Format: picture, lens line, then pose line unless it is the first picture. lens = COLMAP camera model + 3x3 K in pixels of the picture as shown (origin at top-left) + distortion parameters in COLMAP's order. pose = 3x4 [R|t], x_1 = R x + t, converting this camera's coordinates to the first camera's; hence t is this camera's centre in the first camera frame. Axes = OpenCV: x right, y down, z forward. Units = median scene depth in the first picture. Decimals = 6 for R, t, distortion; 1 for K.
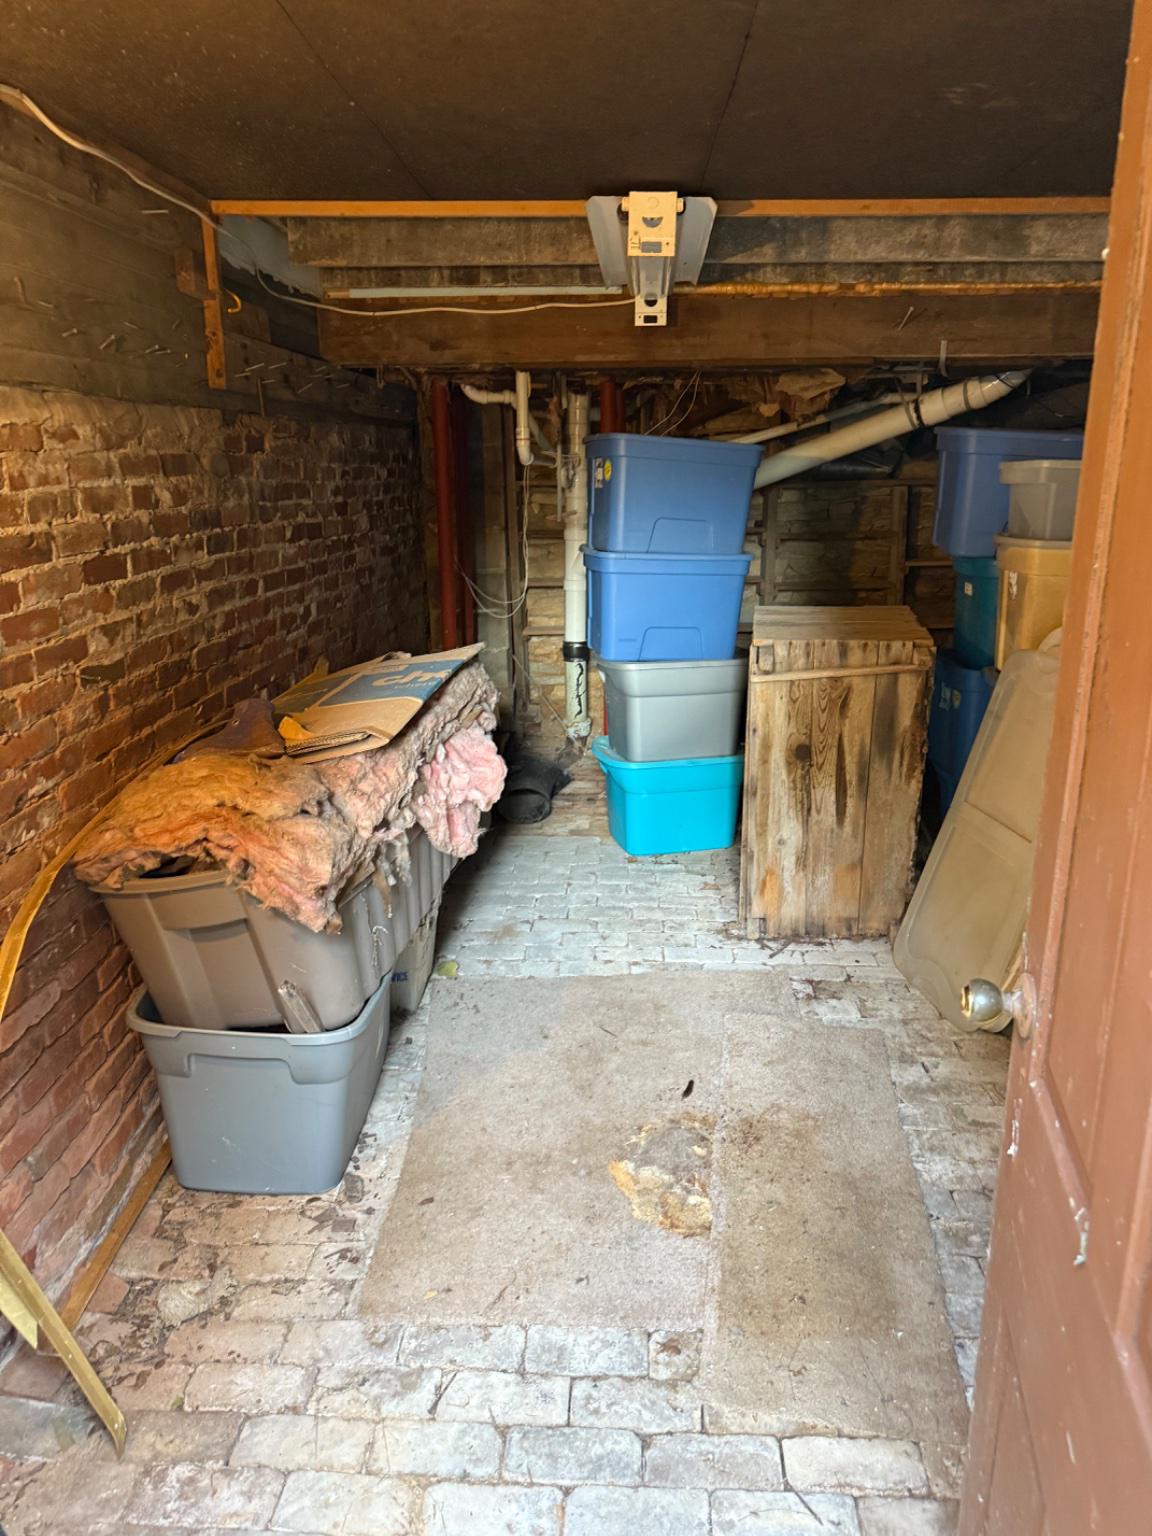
lens RADIAL K [[1184.1, 0, 576.0], [0, 1184.1, 768.0], [0, 0, 1]] dist [0.060731, -0.183332]
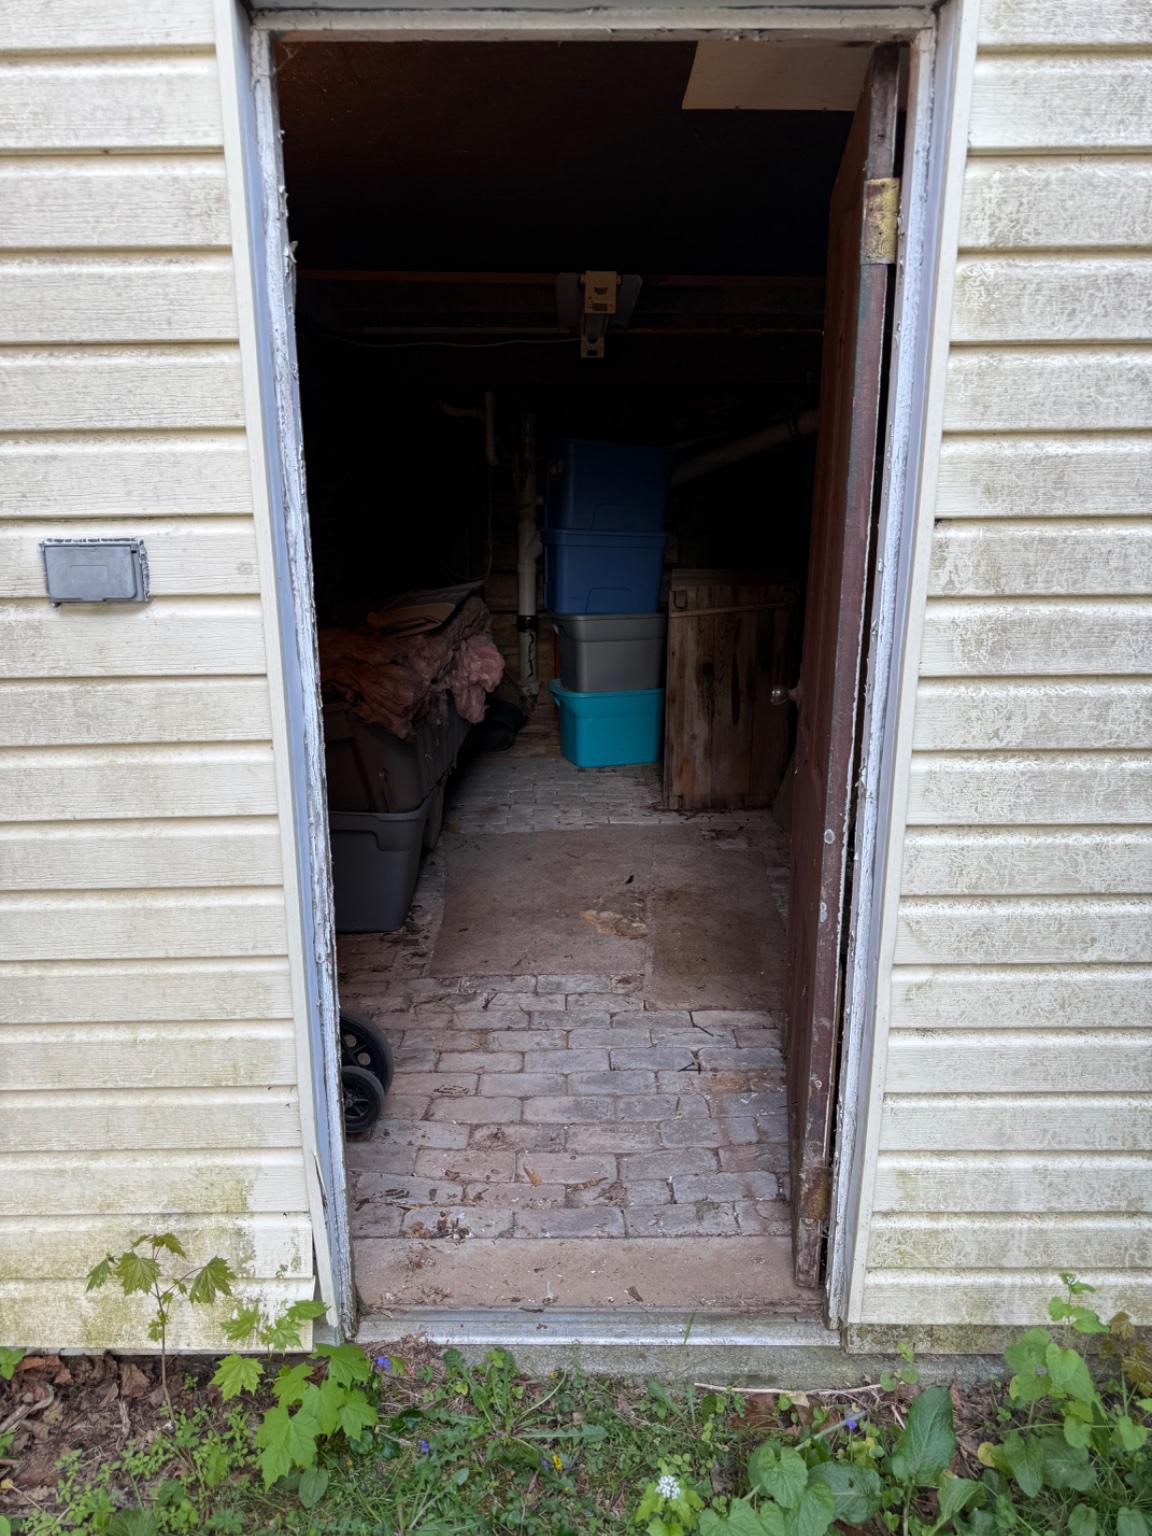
lens RADIAL K [[1066.5, 0, 576.0], [0, 1066.5, 768.0], [0, 0, 1]] dist [0.002511, -0.000819]
pose [[0.998381, -0.012428, 0.055500, -0.039577], [0.011601, 0.999817, 0.015193, 0.098842], [-0.055678, -0.014524, 0.998343, -0.282910]]
